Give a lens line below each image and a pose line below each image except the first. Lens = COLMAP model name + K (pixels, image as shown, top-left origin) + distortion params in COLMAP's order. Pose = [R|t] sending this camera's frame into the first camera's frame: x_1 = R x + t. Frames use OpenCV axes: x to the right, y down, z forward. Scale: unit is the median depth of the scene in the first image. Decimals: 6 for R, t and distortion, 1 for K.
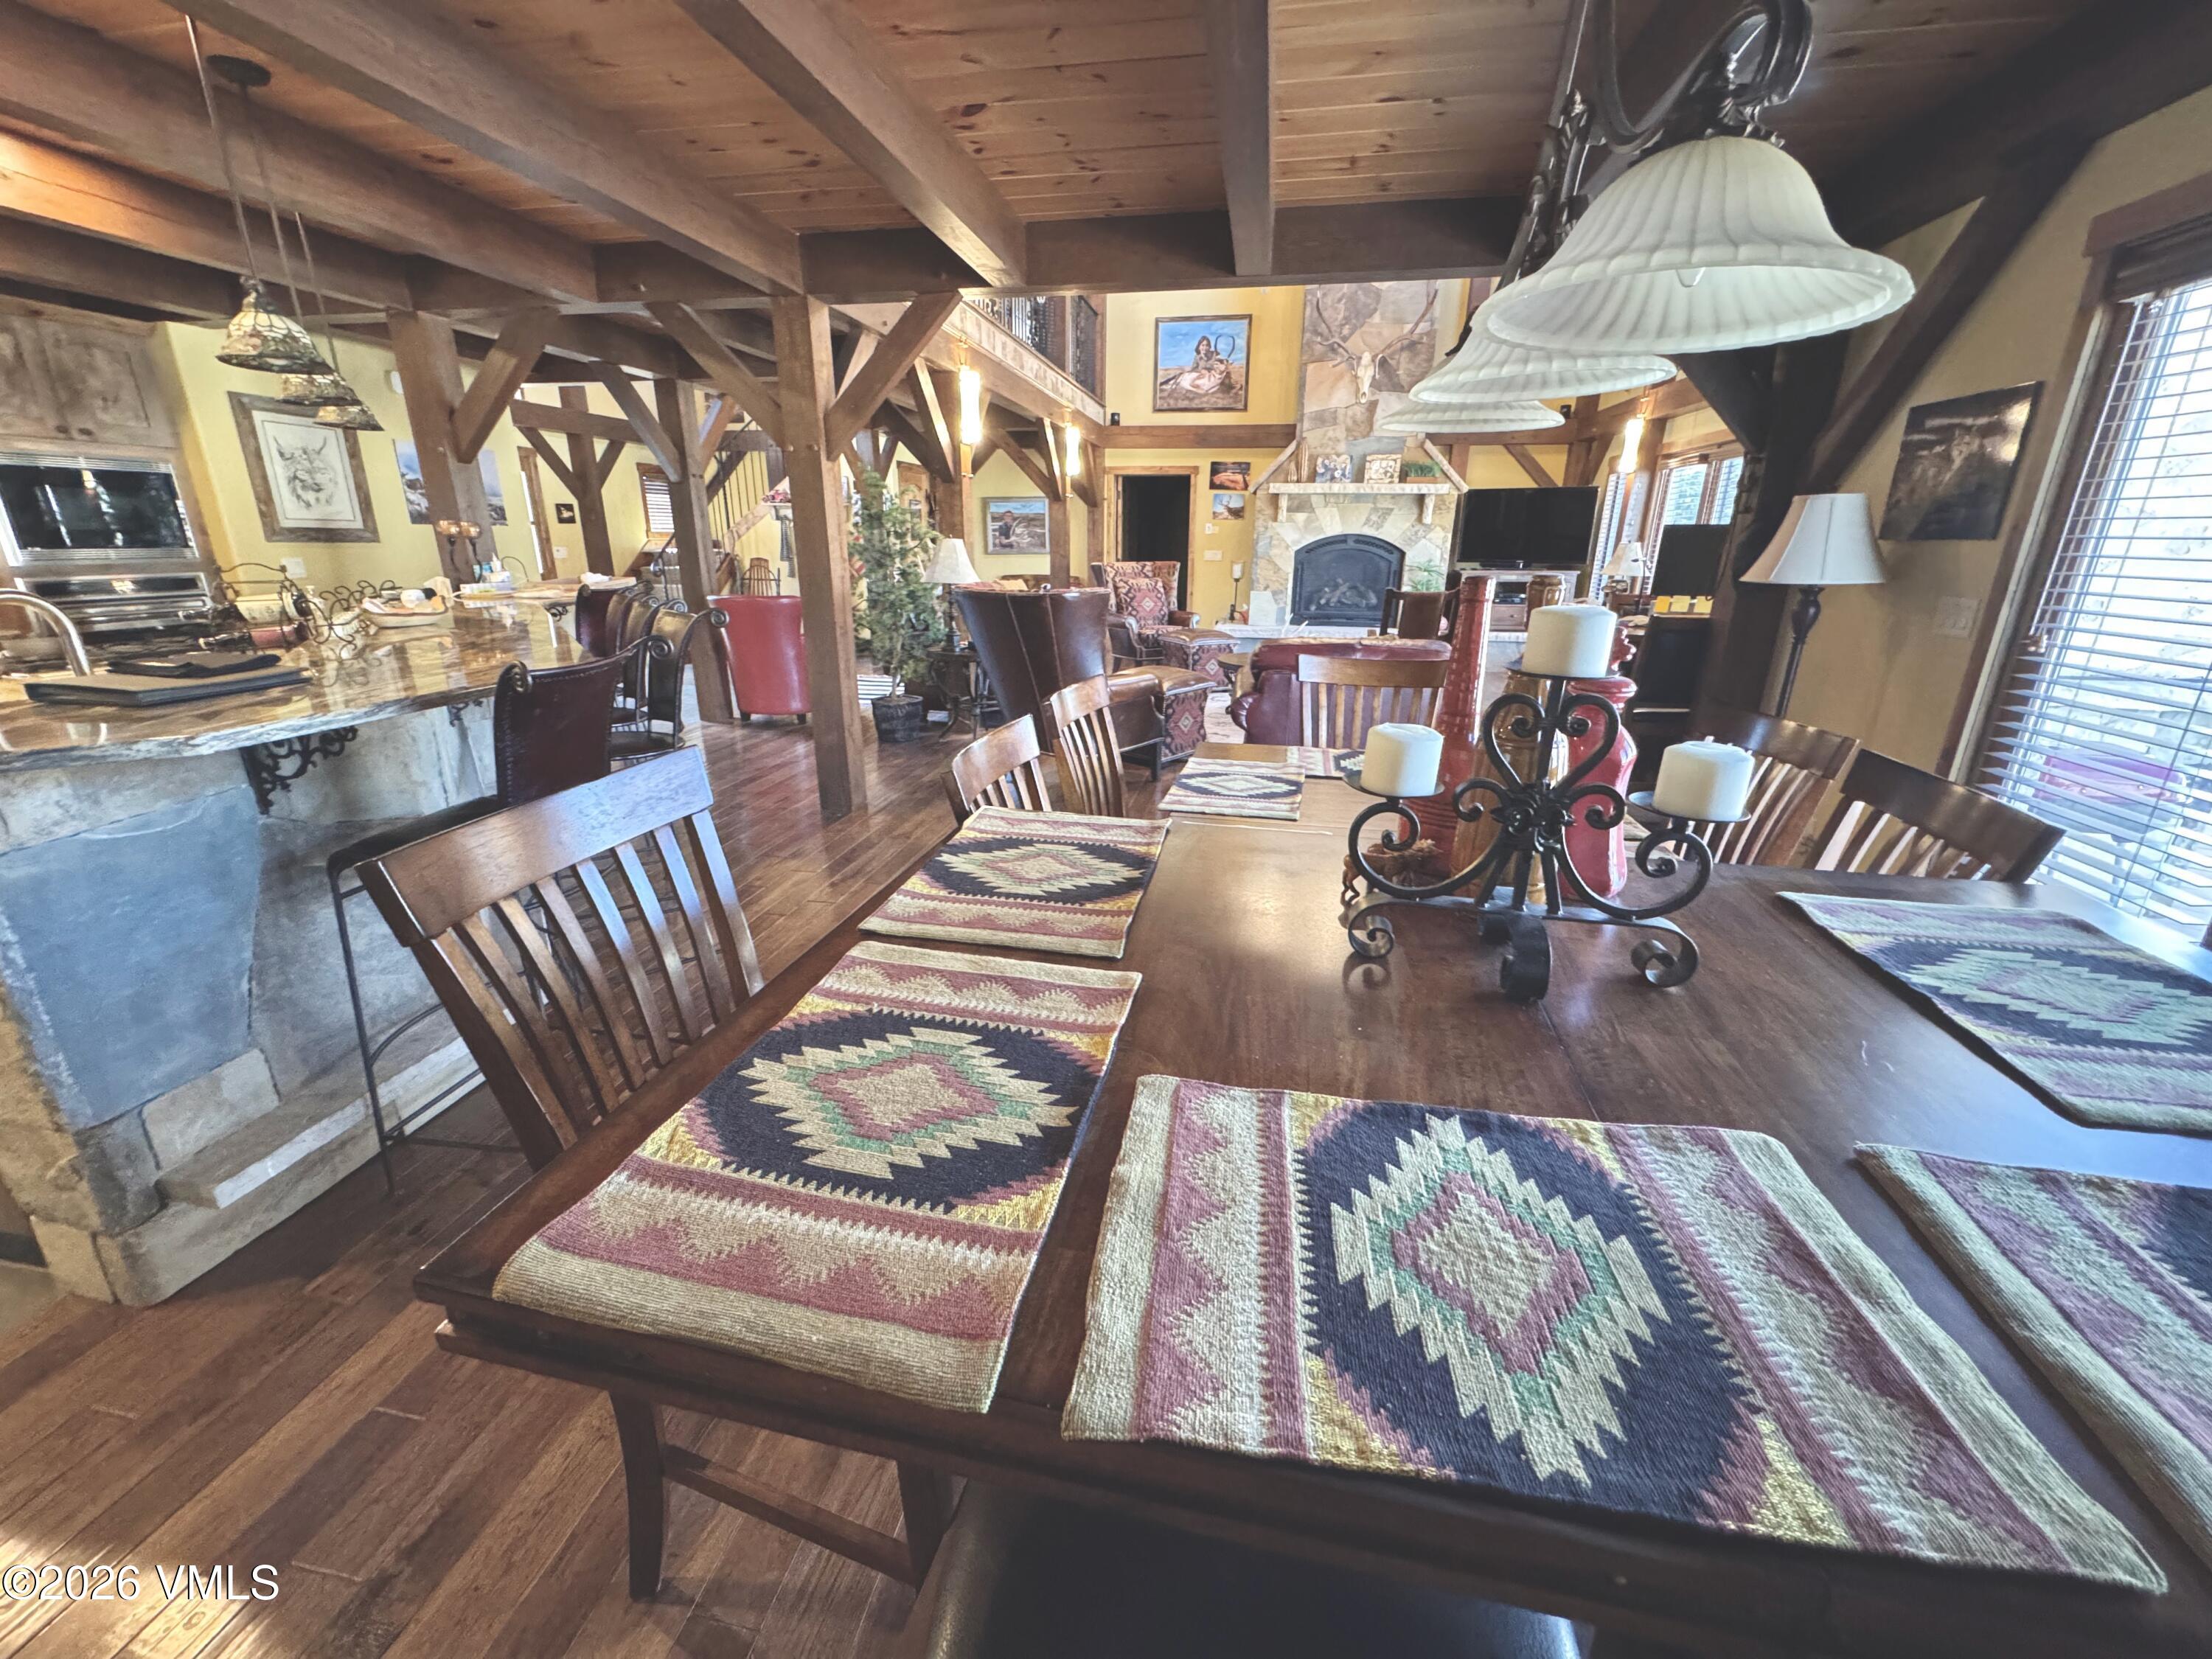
lens RADIAL K [[881.8, 0, 1098.2], [0, 881.8, 827.4], [0, 0, 1]] dist [-0.000410, -0.000120]
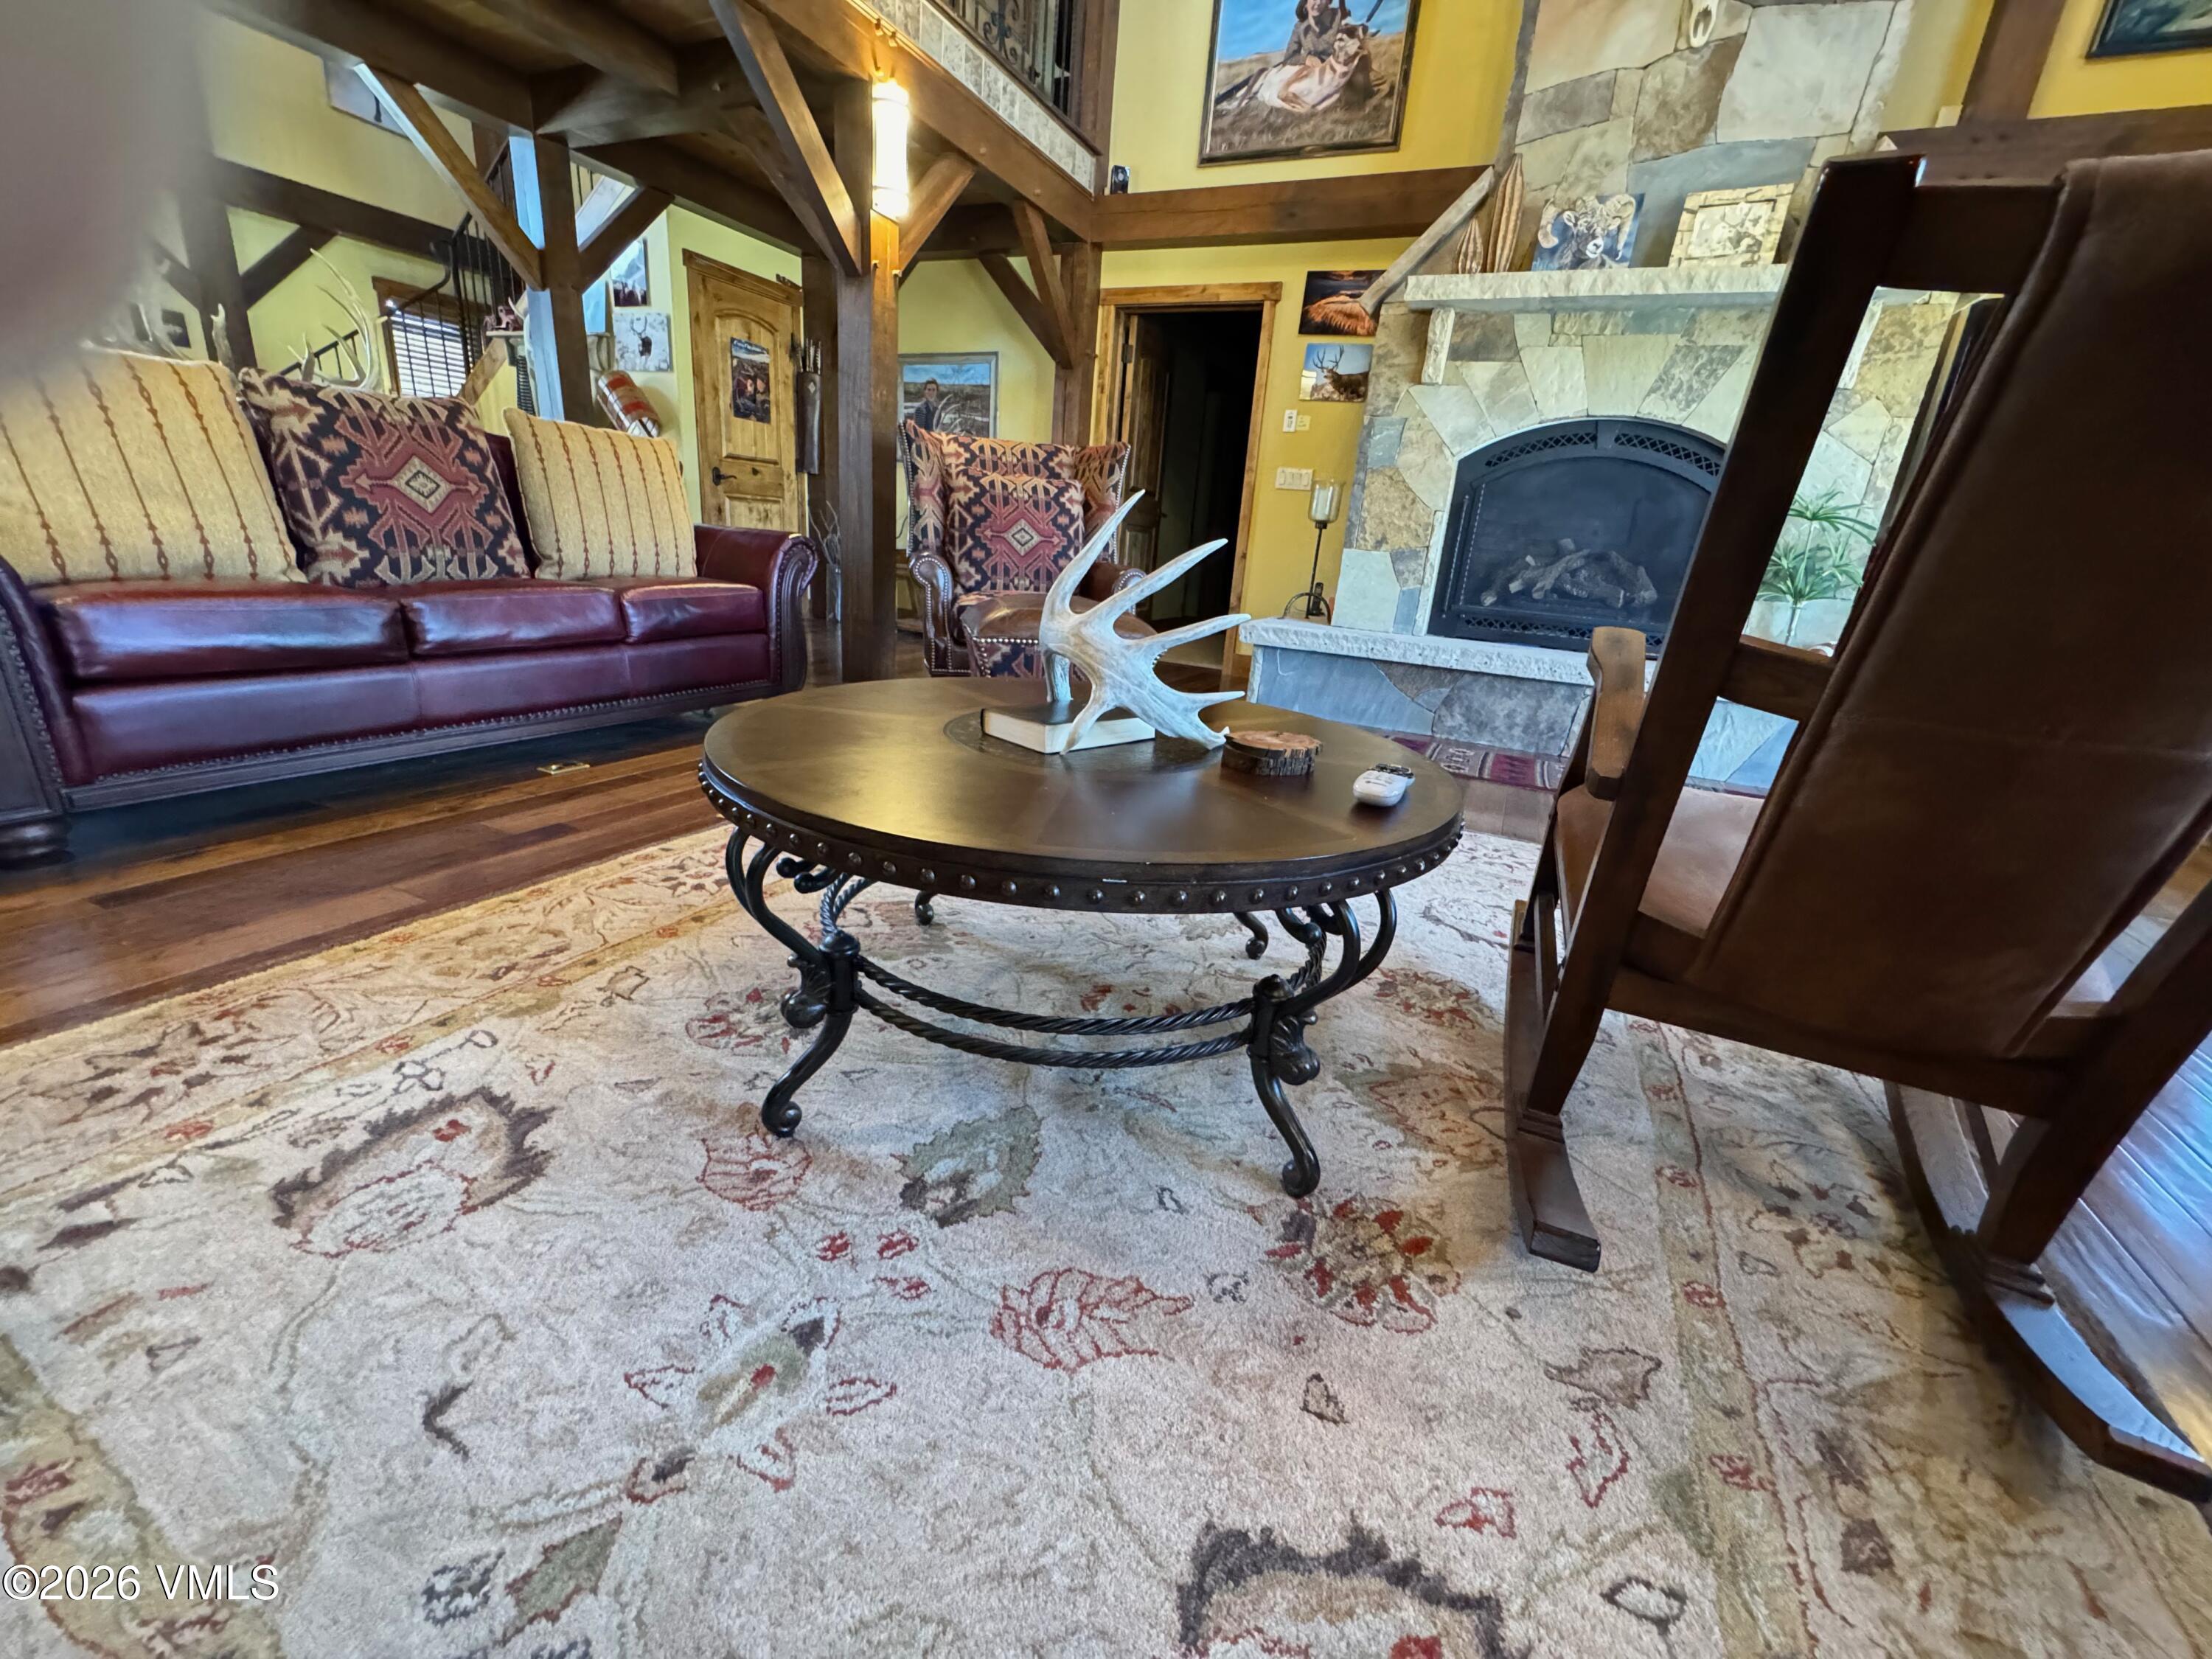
lens RADIAL K [[881.8, 0, 1107.5], [0, 881.8, 828.5], [0, 0, 1]] dist [-0.000410, -0.000120]
pose [[0.966360, 0.143367, -0.213529, 0.172697], [-0.145650, 0.989323, 0.005082, -0.115214], [0.211978, 0.026190, 0.976924, 0.549035]]
